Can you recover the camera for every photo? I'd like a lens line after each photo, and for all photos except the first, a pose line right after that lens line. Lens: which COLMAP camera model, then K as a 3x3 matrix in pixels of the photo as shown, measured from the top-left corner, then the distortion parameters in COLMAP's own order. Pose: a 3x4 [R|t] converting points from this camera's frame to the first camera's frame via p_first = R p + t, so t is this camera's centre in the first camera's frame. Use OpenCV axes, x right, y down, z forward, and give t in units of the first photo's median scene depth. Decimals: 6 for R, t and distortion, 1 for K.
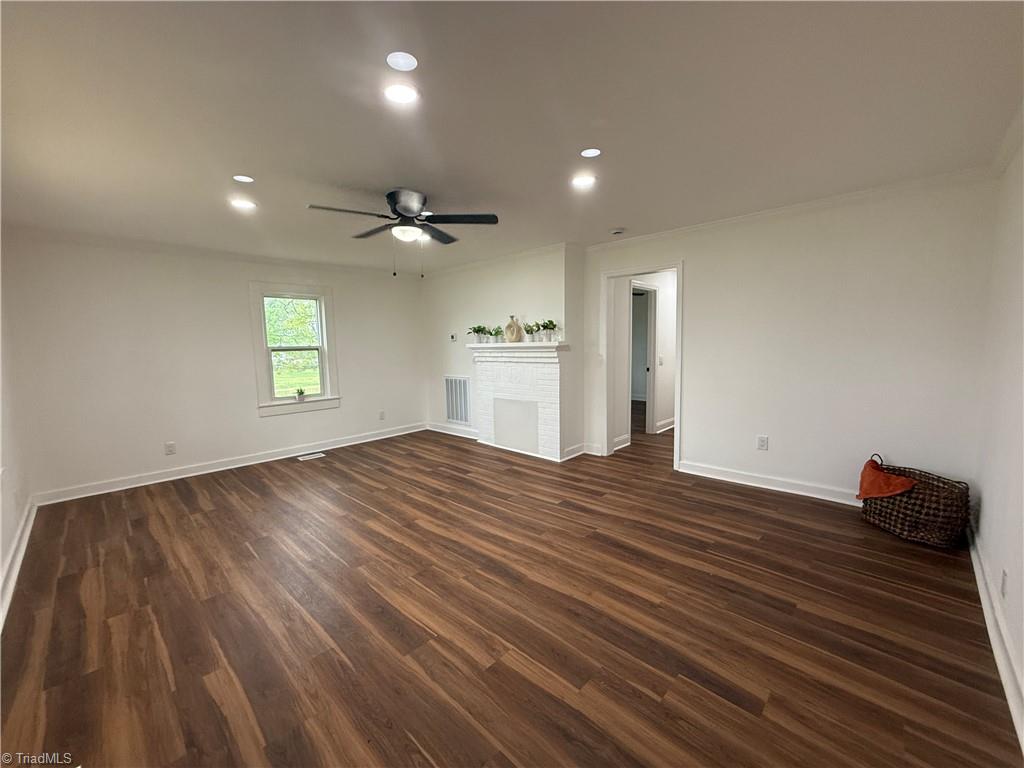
lens RADIAL K [[407.6, 0, 514.0], [0, 407.6, 381.6], [0, 0, 1]] dist [-0.000096, -0.000362]
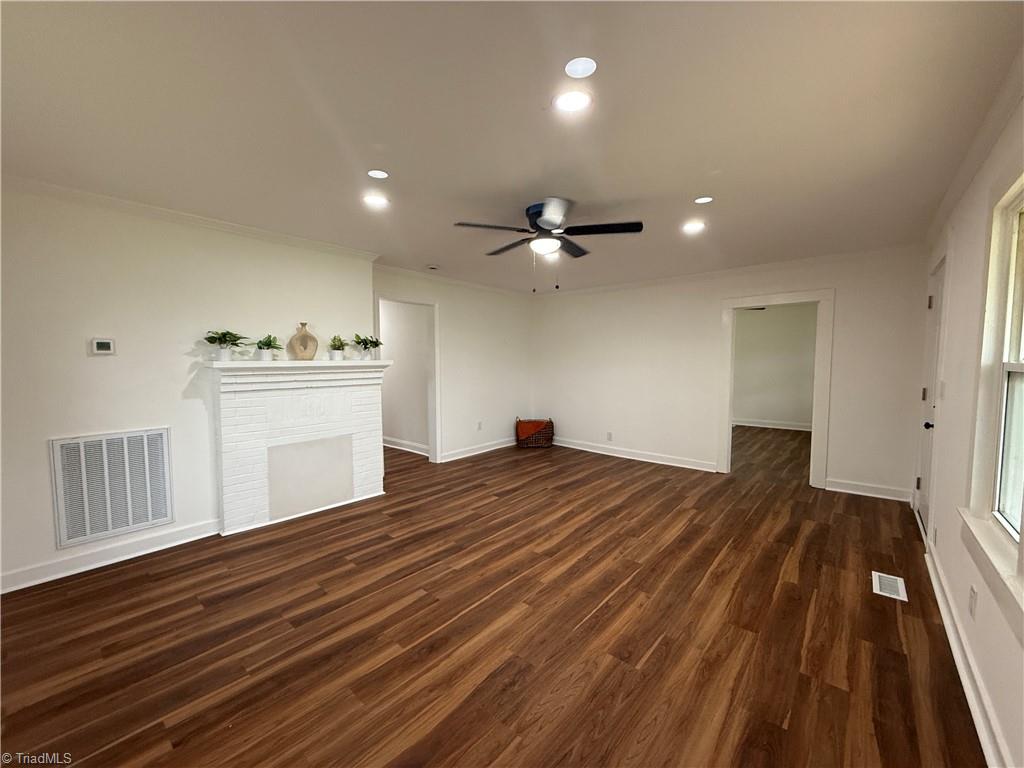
lens RADIAL K [[407.6, 0, 504.2], [0, 407.6, 386.4], [0, 0, 1]] dist [-0.000096, -0.000362]
pose [[-0.037738, -0.043828, 0.998326, -1.120221], [0.096749, 0.994184, 0.047303, -0.079126], [-0.994593, 0.098372, -0.033278, 1.051884]]
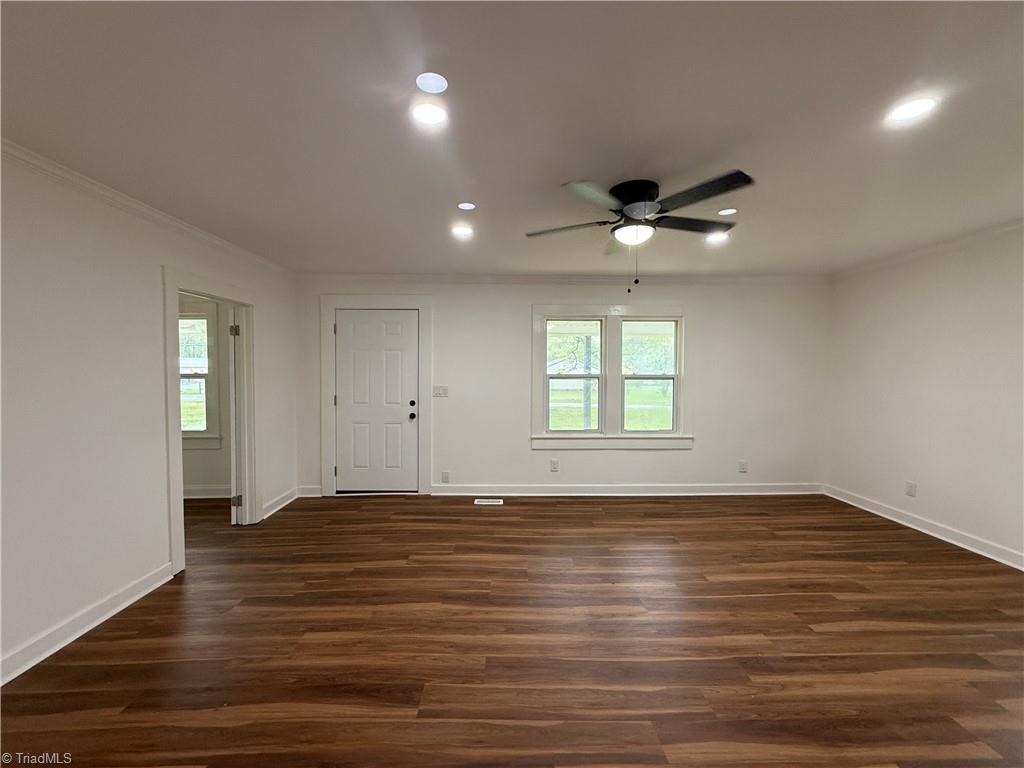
lens RADIAL K [[407.6, 0, 514.0], [0, 407.6, 382.3], [0, 0, 1]] dist [-0.000096, -0.000362]
pose [[-0.705461, 0.040967, -0.707564, 0.437755], [-0.052177, 0.992617, 0.109494, -0.140035], [0.706826, 0.114162, -0.698115, 1.287775]]
